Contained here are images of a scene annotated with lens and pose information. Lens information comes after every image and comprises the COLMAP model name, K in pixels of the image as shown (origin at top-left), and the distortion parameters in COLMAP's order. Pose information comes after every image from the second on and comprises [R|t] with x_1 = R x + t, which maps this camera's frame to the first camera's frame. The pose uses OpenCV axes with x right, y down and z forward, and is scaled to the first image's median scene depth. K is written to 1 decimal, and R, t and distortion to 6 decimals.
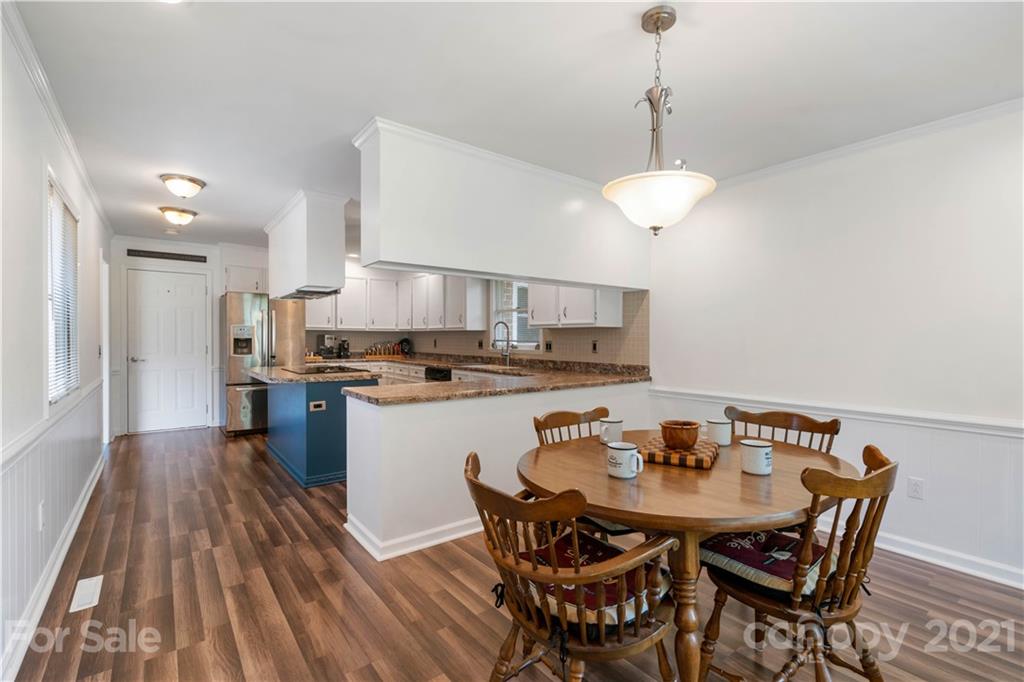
lens RADIAL K [[463.7, 0, 514.5], [0, 463.7, 336.9], [0, 0, 1]] dist [-0.001605, -0.000246]
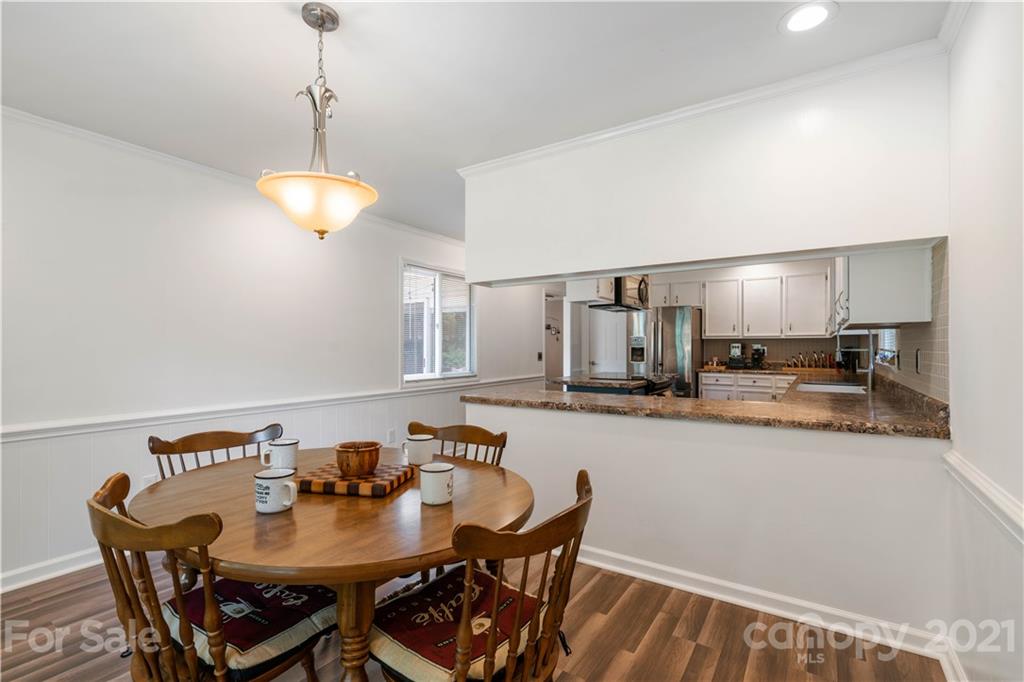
lens RADIAL K [[467.0, 0, 507.9], [0, 467.0, 347.1], [0, 0, 1]] dist [-0.003077, 0.000356]
pose [[0.318750, -0.002923, -0.947834, 0.450358], [0.005287, 0.999985, -0.001306, 0.002090], [0.947824, -0.004595, 0.318761, 0.340391]]
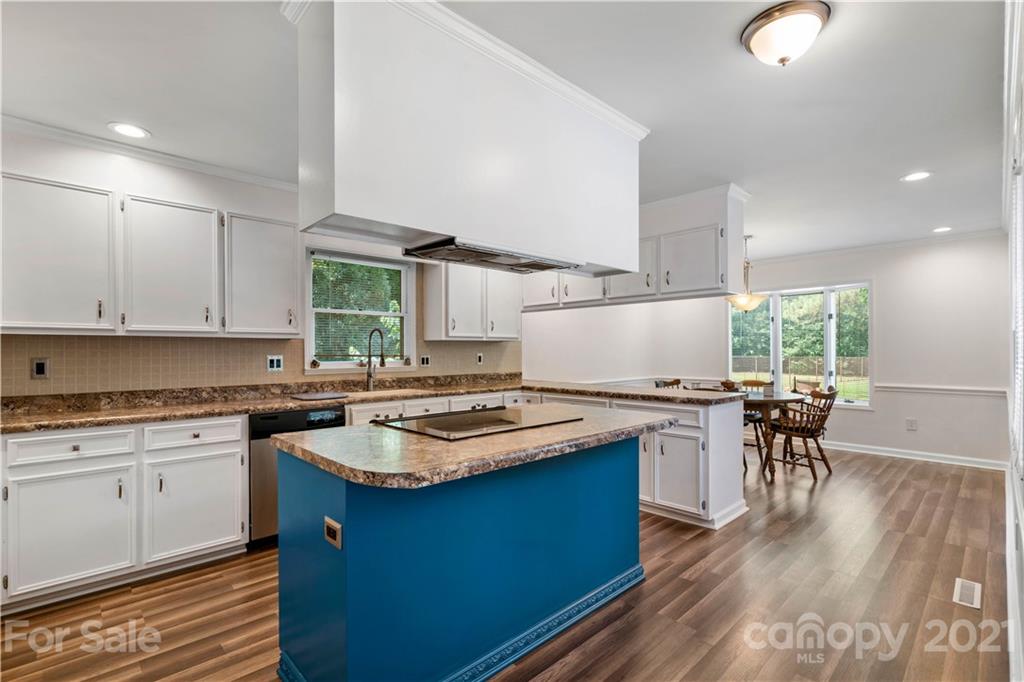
lens RADIAL K [[467.0, 0, 507.9], [0, 467.0, 347.1], [0, 0, 1]] dist [-0.003077, 0.000356]
pose [[-0.100914, 0.003491, 0.994889, -0.781696], [0.000732, 0.999994, -0.003435, -0.002261], [-0.994895, 0.000382, -0.100916, 0.896315]]
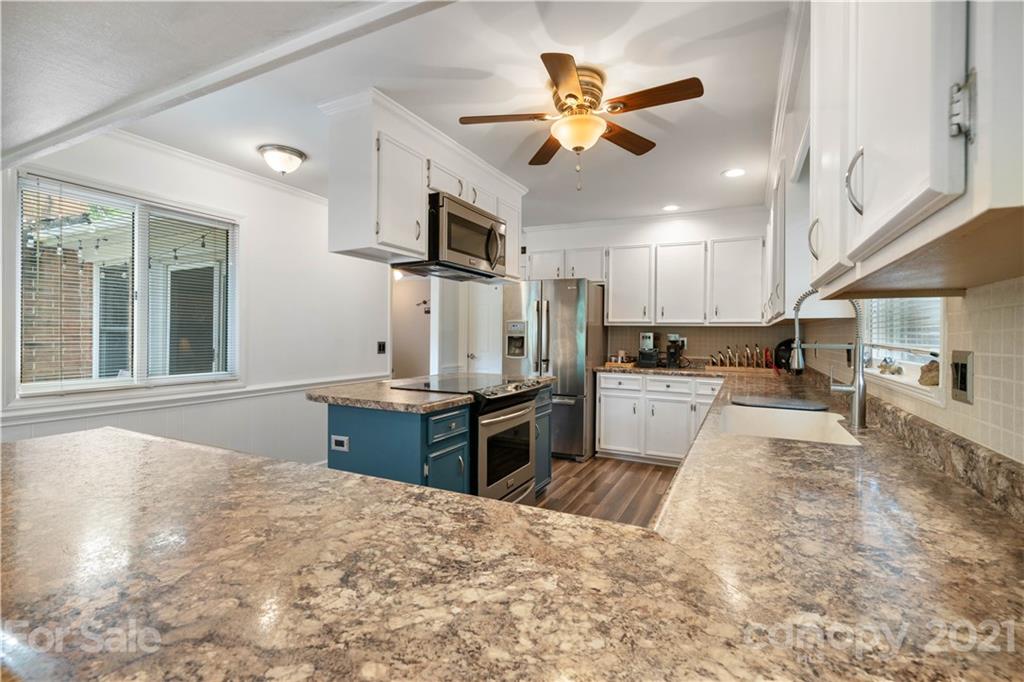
lens RADIAL K [[463.7, 0, 514.5], [0, 463.7, 336.9], [0, 0, 1]] dist [-0.001605, -0.000246]
pose [[0.432934, 0.005837, -0.901407, 0.175288], [-0.006250, 0.999974, 0.003473, 0.001227], [0.901404, 0.004130, 0.432959, 0.681076]]
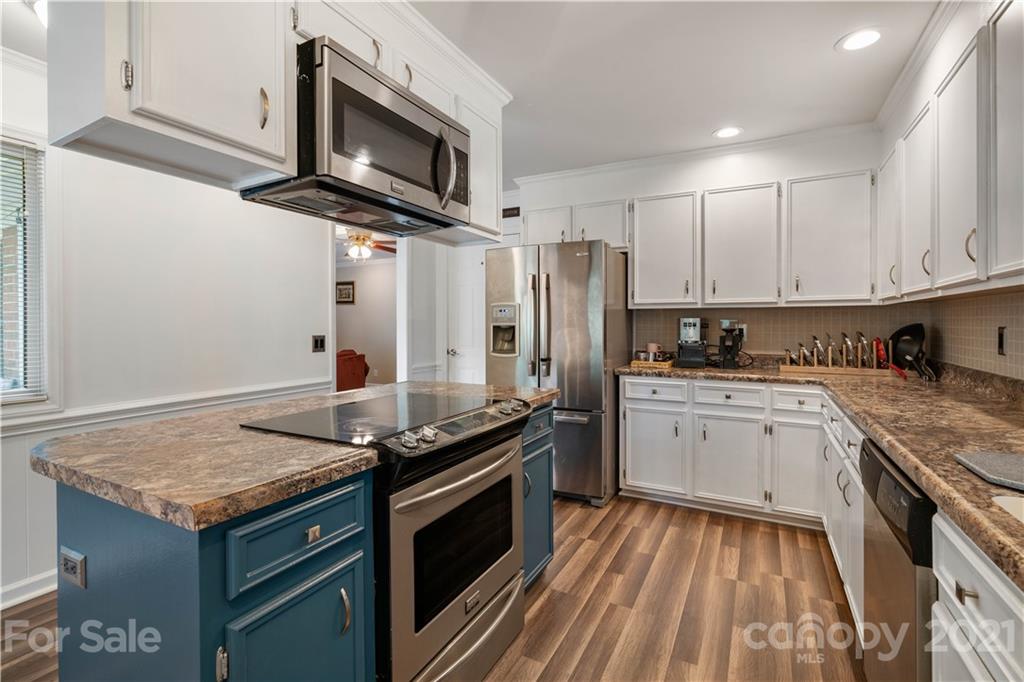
lens RADIAL K [[467.6, 0, 510.7], [0, 467.6, 325.8], [0, 0, 1]] dist [-0.000510, -0.000063]
pose [[0.407729, -0.001968, -0.913101, -0.041648], [0.006580, 0.999978, 0.000783, 0.003024], [0.913079, -0.006327, 0.407733, 0.818312]]
